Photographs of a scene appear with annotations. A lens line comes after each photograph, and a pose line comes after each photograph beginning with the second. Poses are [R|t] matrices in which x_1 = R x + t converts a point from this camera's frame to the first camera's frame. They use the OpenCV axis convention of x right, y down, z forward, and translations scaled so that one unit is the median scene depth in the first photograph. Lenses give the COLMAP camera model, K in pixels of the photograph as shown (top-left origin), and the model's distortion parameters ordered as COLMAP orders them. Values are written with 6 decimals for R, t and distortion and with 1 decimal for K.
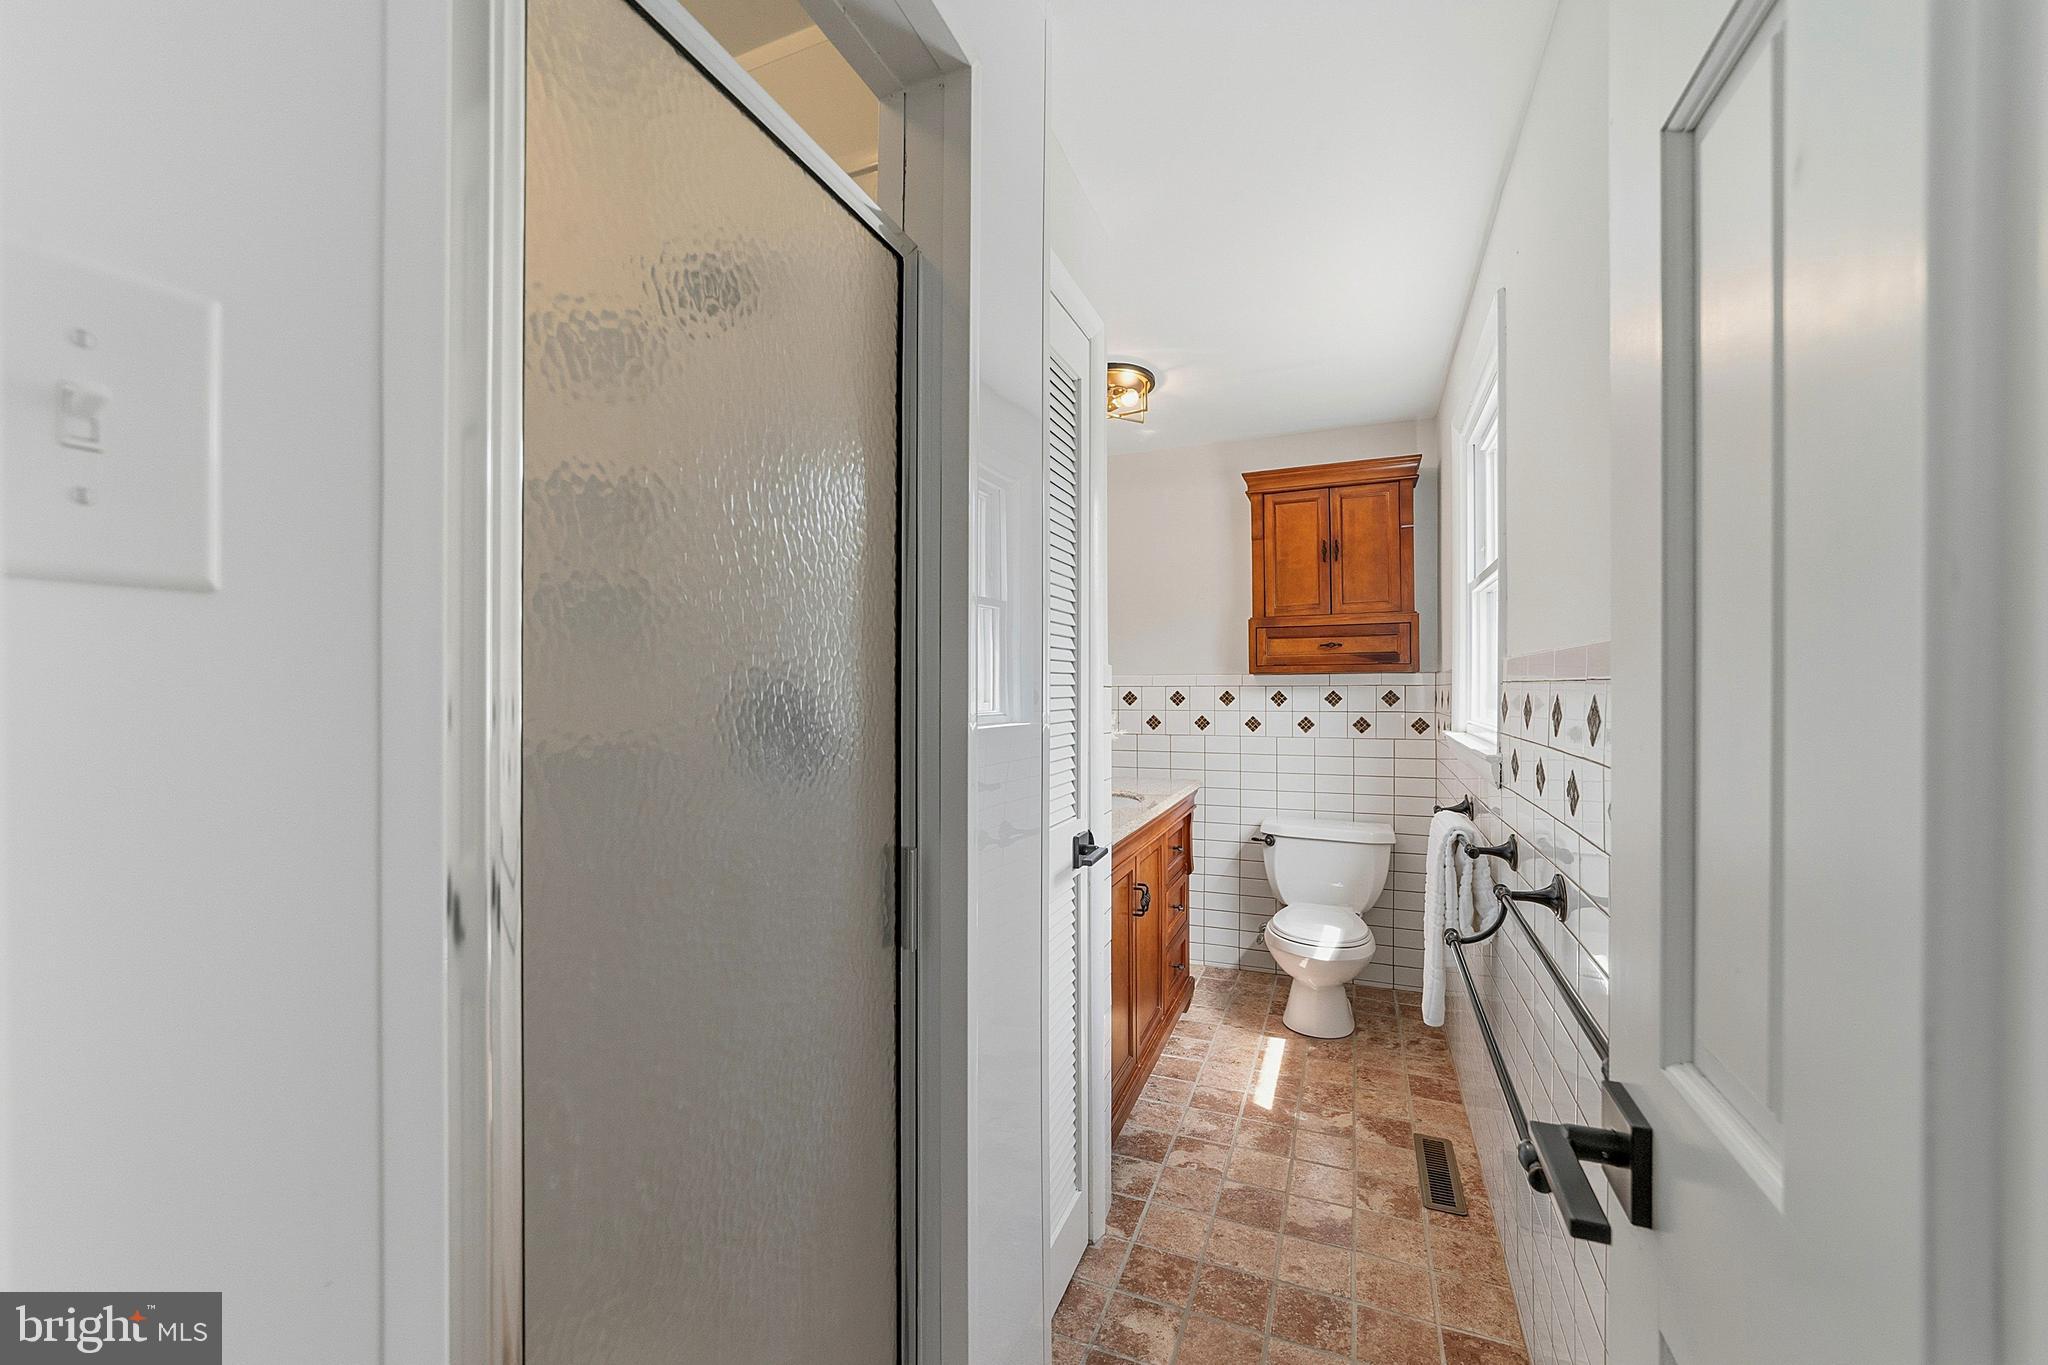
lens RADIAL K [[795.9, 0, 1021.8], [0, 795.9, 685.4], [0, 0, 1]] dist [-0.002150, 0.000776]
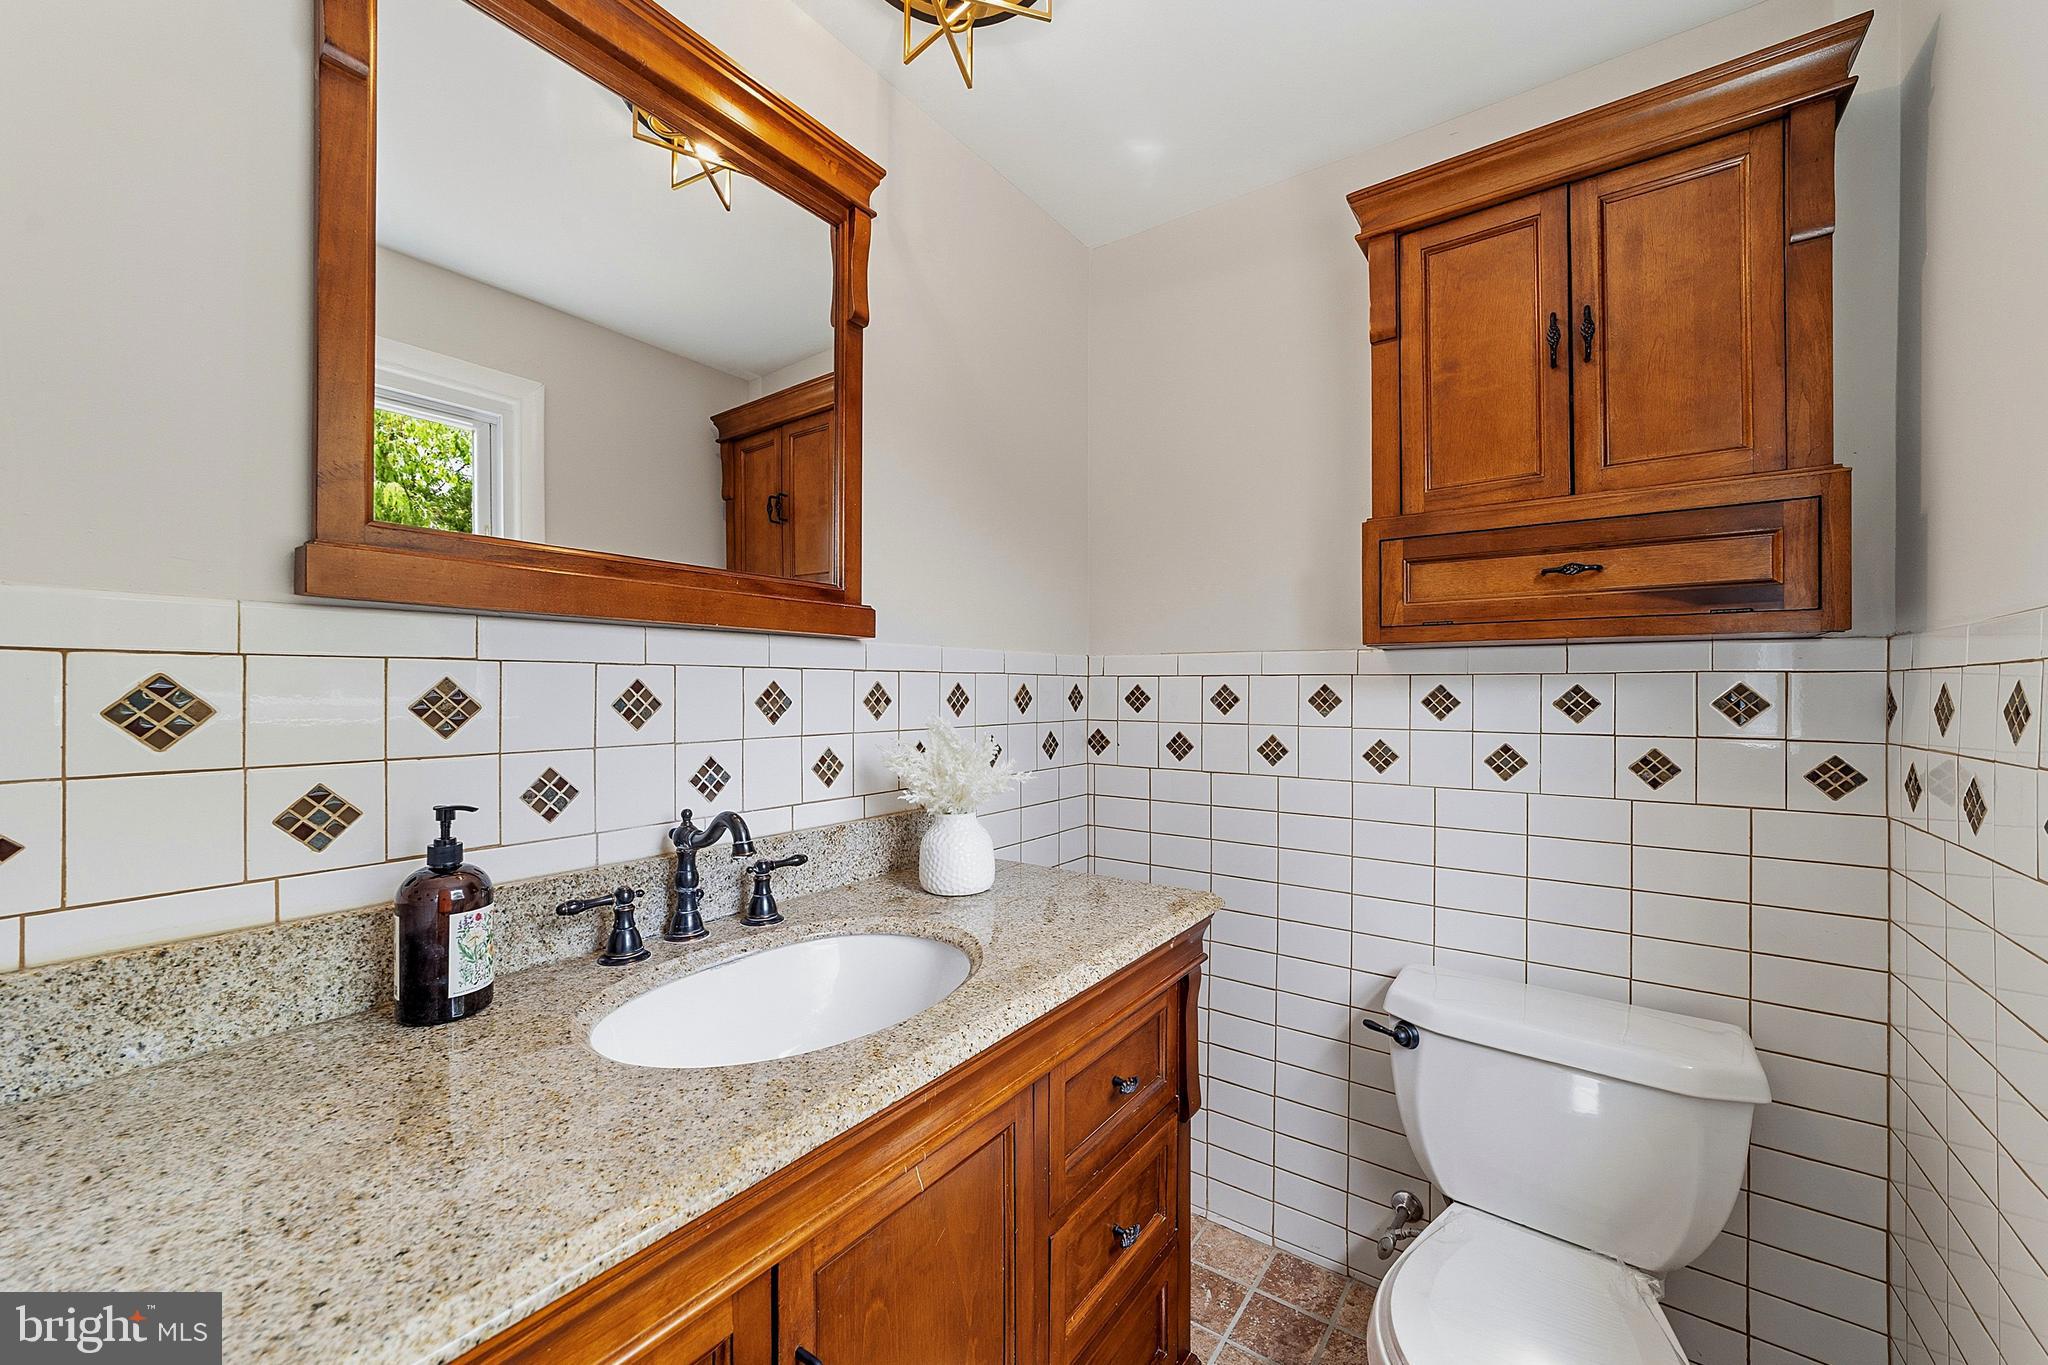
lens RADIAL K [[795.9, 0, 1023.1], [0, 795.9, 685.6], [0, 0, 1]] dist [-0.002150, 0.000776]
pose [[0.971918, 0.003612, -0.235293, 0.209089], [-0.002158, 0.999977, 0.006436, 0.005127], [0.235310, -0.005747, 0.971903, 0.531599]]
